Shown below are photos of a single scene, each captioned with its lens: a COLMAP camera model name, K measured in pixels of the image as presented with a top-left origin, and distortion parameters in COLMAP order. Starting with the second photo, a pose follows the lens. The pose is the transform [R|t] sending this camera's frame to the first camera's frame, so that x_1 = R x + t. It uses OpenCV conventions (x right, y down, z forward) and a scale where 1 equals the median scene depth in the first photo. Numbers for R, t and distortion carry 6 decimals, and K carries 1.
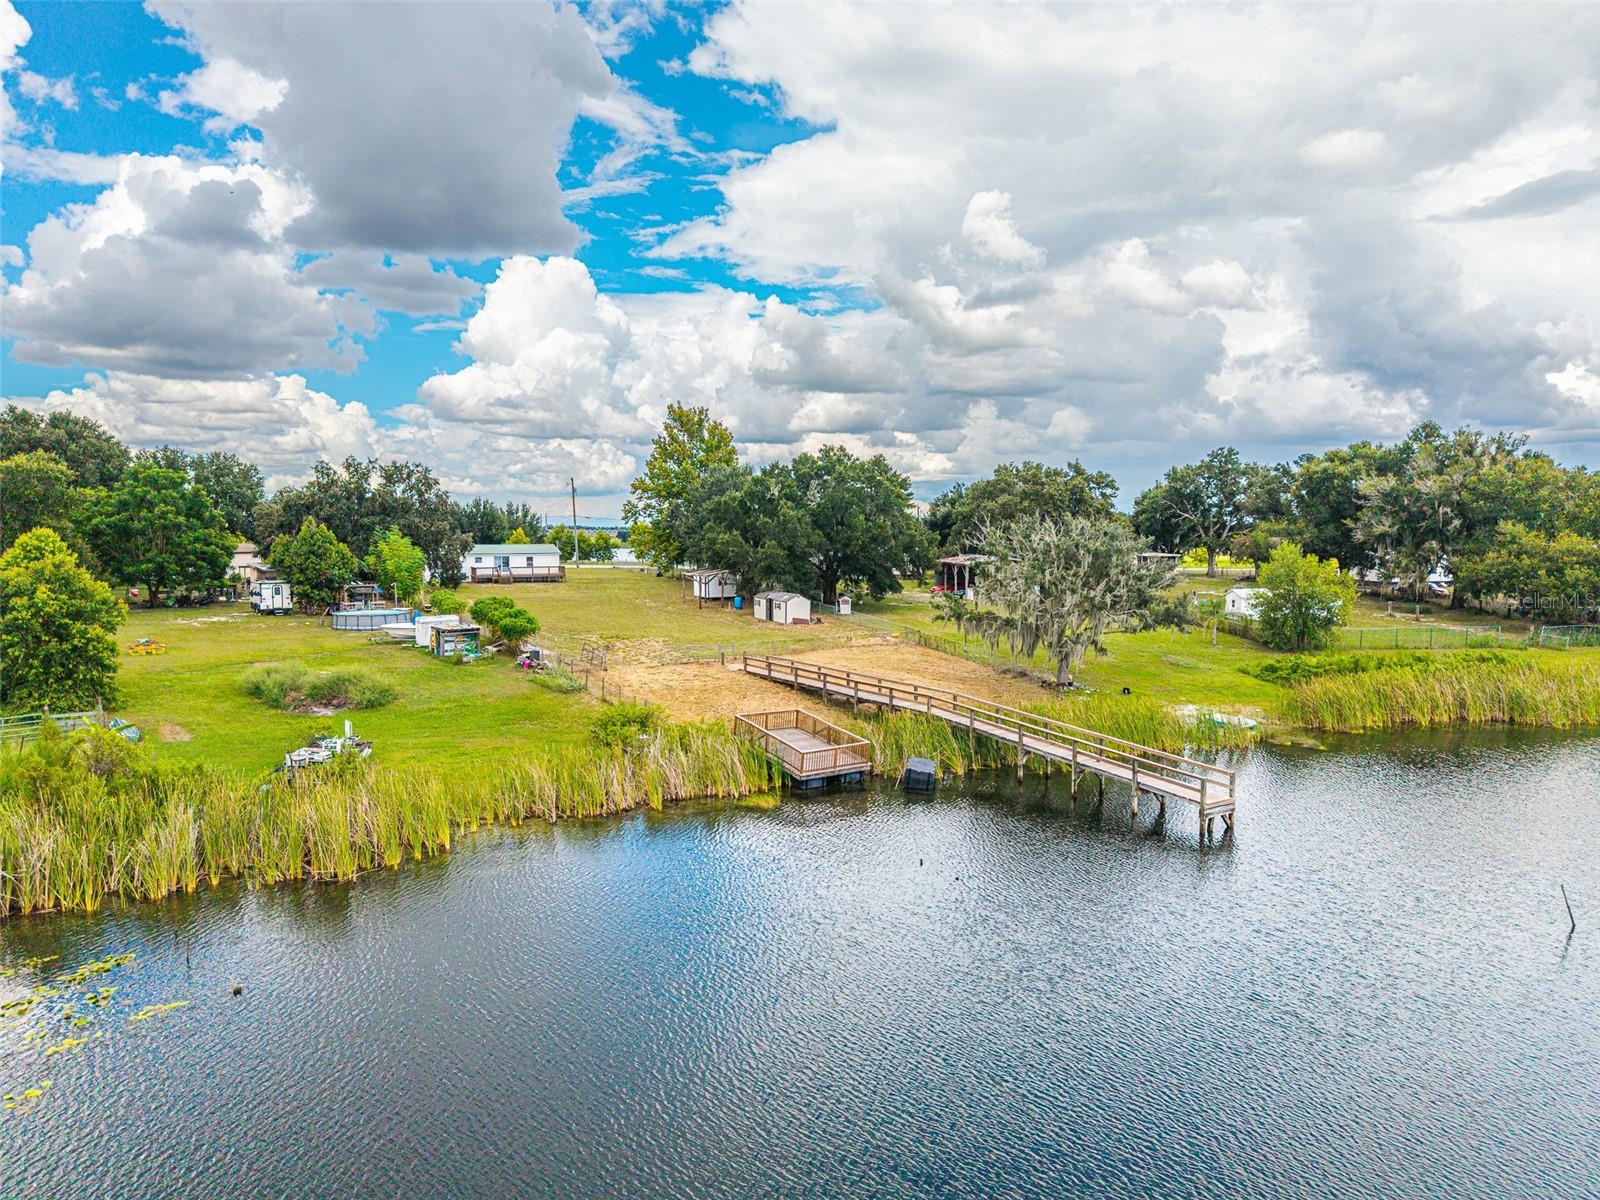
lens RADIAL K [[1068.0, 0, 804.6], [0, 1068.0, 597.7], [0, 0, 1]] dist [0.065042, -0.060755]
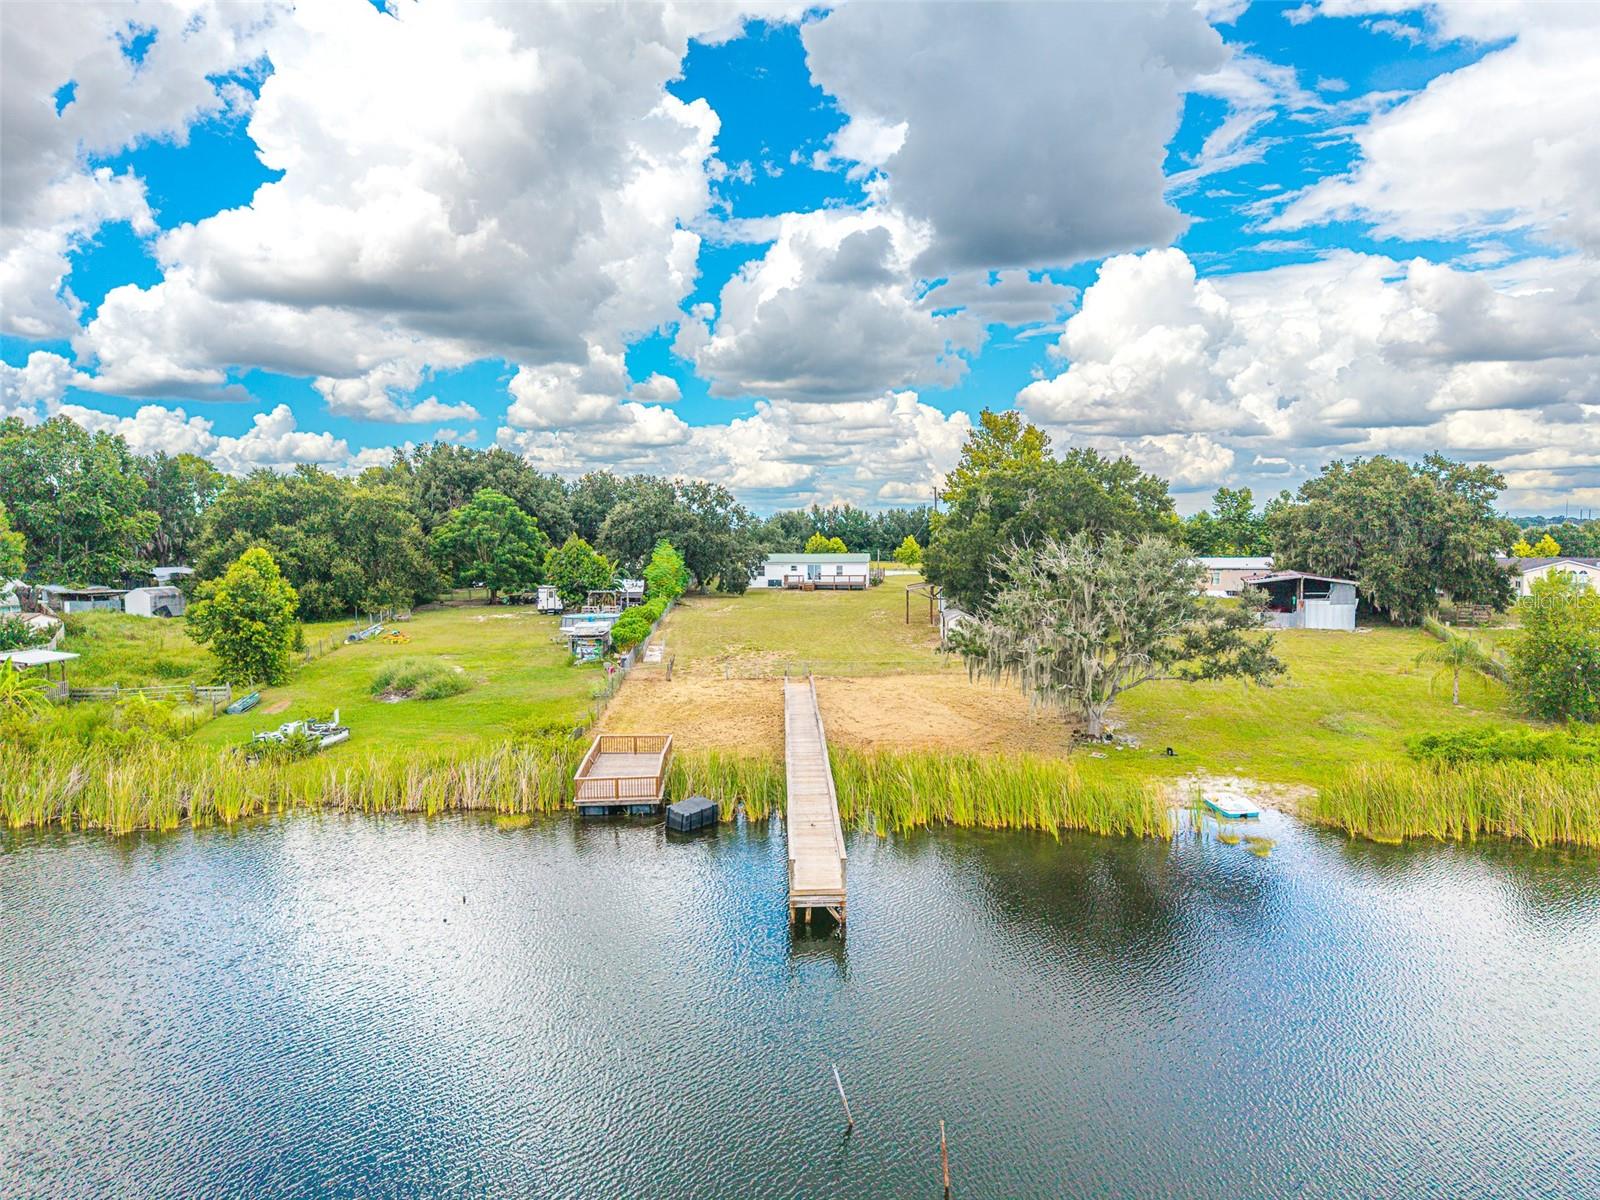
lens RADIAL K [[1062.0, 0, 802.5], [0, 1062.0, 626.9], [0, 0, 1]] dist [0.059388, -0.045505]
pose [[0.858243, 0.042861, -0.511452, 0.276847], [-0.028613, 0.998953, 0.035700, -0.015900], [0.512446, -0.016005, 0.858570, 0.101546]]
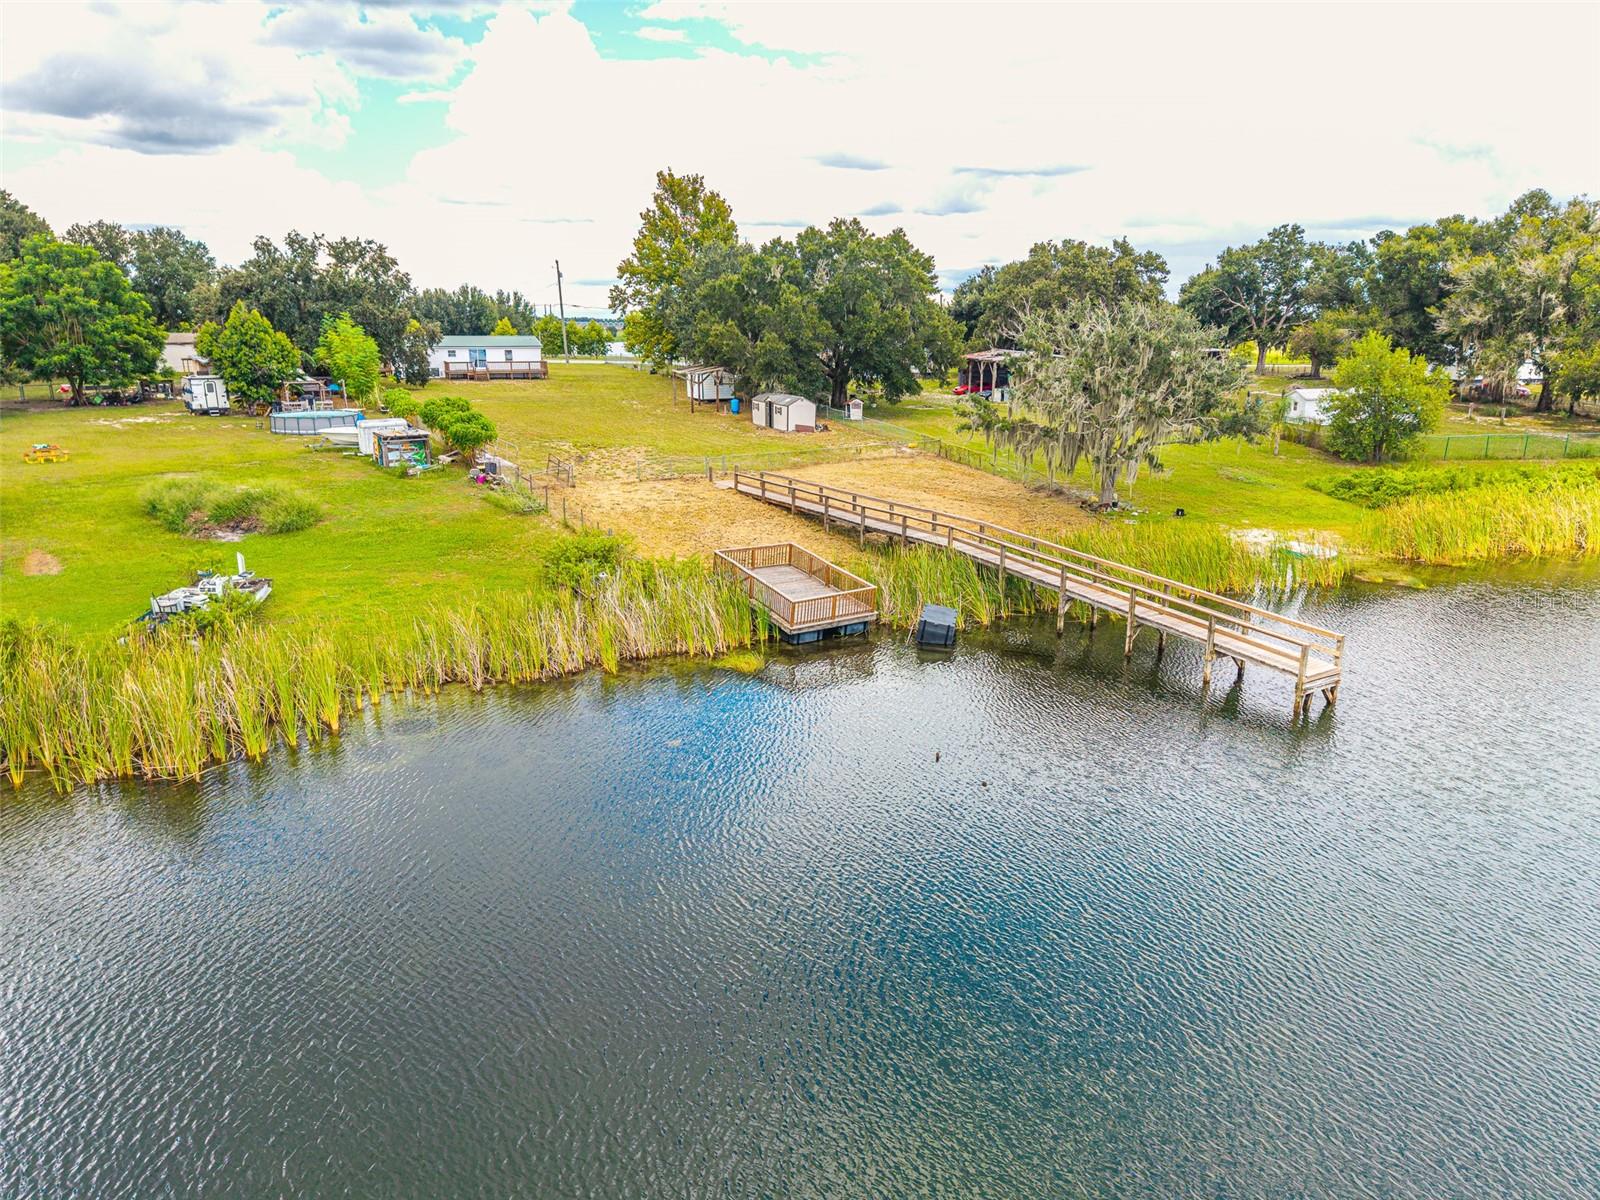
lens RADIAL K [[1068.0, 0, 804.6], [0, 1068.0, 597.7], [0, 0, 1]] dist [0.065042, -0.060755]
pose [[0.999883, 0.006092, -0.014062, 0.007355], [-0.003372, 0.982563, 0.185901, -0.003078], [0.014949, -0.185832, 0.982468, 0.084481]]
